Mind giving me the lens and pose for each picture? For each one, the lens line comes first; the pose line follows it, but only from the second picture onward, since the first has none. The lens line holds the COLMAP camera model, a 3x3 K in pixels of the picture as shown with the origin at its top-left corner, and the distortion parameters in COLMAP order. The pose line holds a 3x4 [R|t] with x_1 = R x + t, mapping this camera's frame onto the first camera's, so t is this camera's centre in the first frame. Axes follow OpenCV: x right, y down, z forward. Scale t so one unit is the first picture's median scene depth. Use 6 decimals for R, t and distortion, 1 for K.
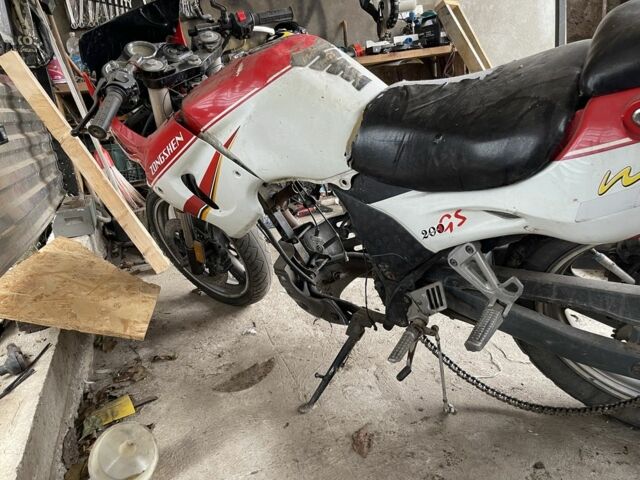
lens RADIAL K [[501.2, 0, 320.0], [0, 501.2, 240.0], [0, 0, 1]] dist [0.062456, -0.000928]
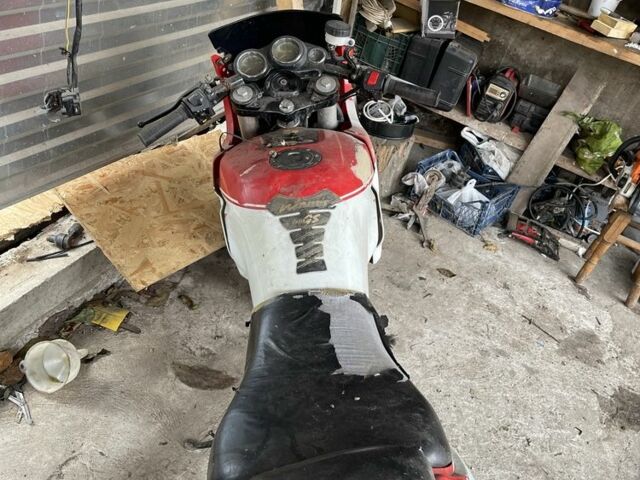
lens RADIAL K [[658.9, 0, 320.0], [0, 658.9, 240.0], [0, 0, 1]] dist [0.016052, -0.004356]
pose [[0.657120, 0.633772, -0.408075, 0.429215], [-0.522624, 0.773184, 0.359237, -0.614975], [0.543191, -0.022792, 0.839299, 0.012372]]
